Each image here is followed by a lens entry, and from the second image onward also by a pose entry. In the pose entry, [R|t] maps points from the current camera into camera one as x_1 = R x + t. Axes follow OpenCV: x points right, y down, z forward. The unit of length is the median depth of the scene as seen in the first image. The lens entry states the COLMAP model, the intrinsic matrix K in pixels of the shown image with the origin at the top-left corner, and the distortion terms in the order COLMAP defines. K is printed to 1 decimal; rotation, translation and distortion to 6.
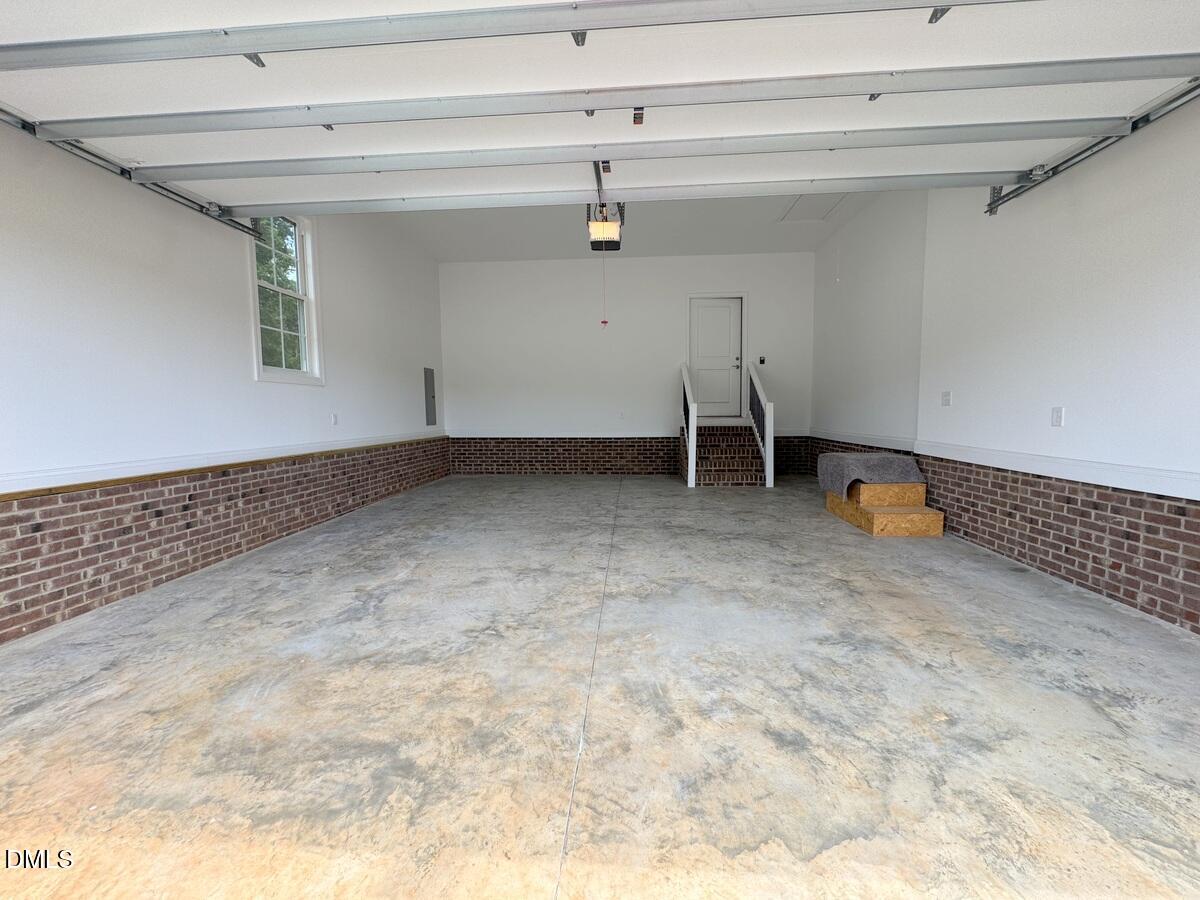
lens RADIAL K [[478.6, 0, 600.0], [0, 478.6, 450.0], [0, 0, 1]] dist [-0.001893, 0.000029]
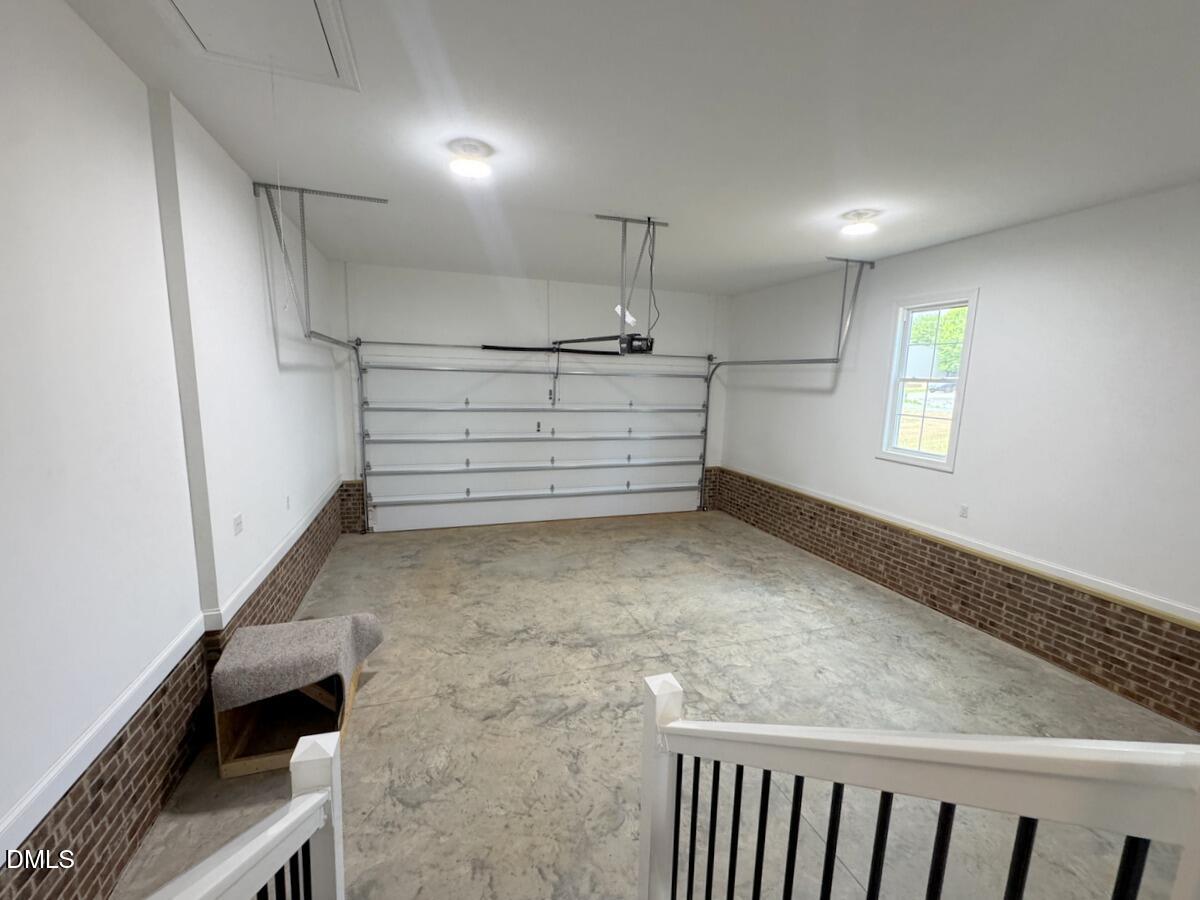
lens RADIAL K [[478.6, 0, 600.0], [0, 478.6, 450.0], [0, 0, 1]] dist [-0.001893, 0.000029]
pose [[-0.919921, 0.042589, -0.389783, 0.519066], [-0.050840, 0.972737, 0.226270, -0.439470], [0.388793, 0.227967, -0.892676, 1.945171]]
